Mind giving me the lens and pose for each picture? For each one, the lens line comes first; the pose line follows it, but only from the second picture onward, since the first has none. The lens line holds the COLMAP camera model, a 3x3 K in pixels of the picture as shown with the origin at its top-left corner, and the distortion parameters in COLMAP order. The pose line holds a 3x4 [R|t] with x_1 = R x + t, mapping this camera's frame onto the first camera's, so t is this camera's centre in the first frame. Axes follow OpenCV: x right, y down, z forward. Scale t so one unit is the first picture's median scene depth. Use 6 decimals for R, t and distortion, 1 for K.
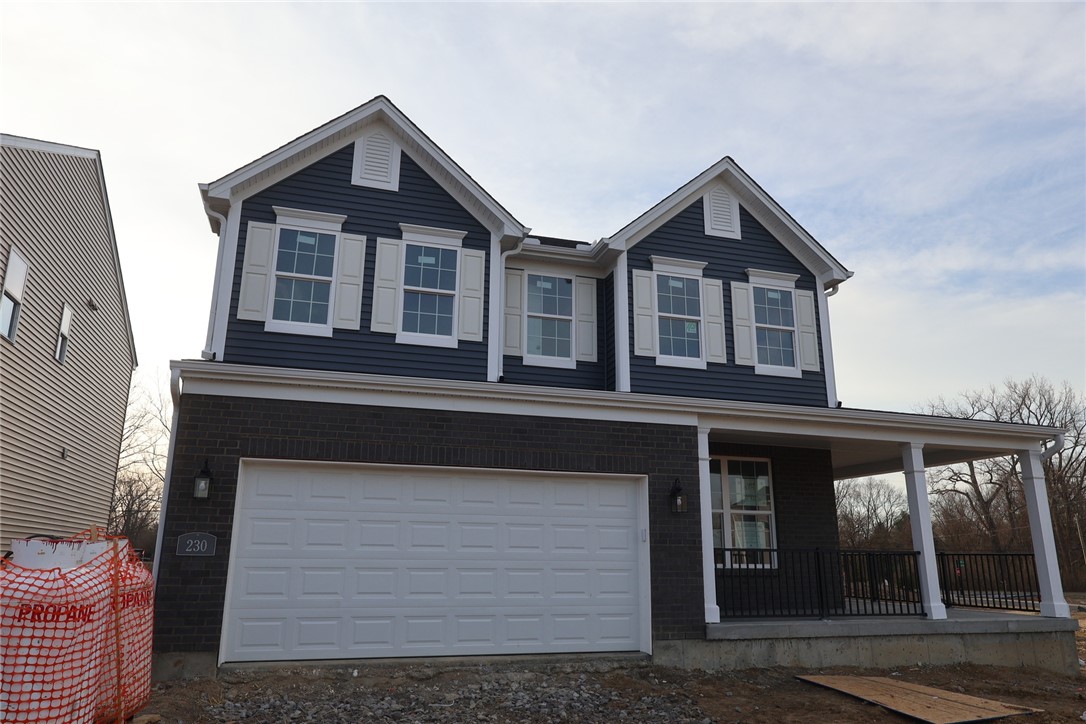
lens RADIAL K [[753.4, 0, 543.0], [0, 753.4, 362.0], [0, 0, 1]] dist [0.000282, -0.003530]
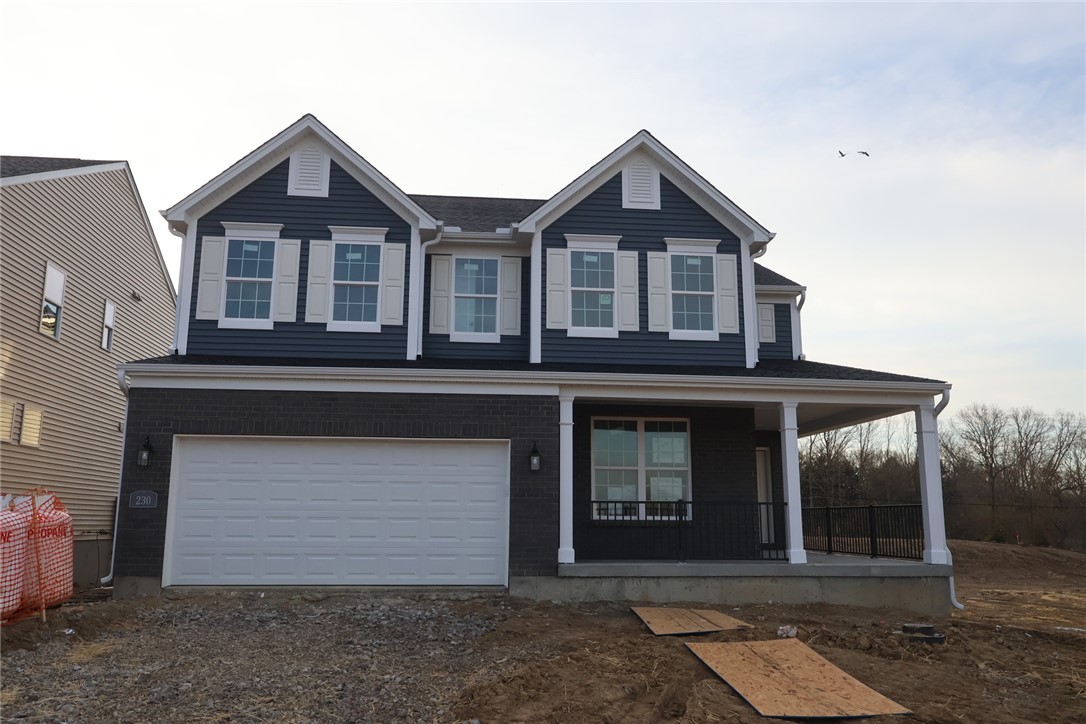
lens RADIAL K [[863.3, 0, 543.0], [0, 863.3, 362.0], [0, 0, 1]] dist [-0.004263, 0.003273]
pose [[0.980117, -0.039167, -0.194517, 0.381989], [0.052837, 0.996447, 0.065591, -0.046163], [0.191257, -0.074565, 0.978704, -0.247425]]
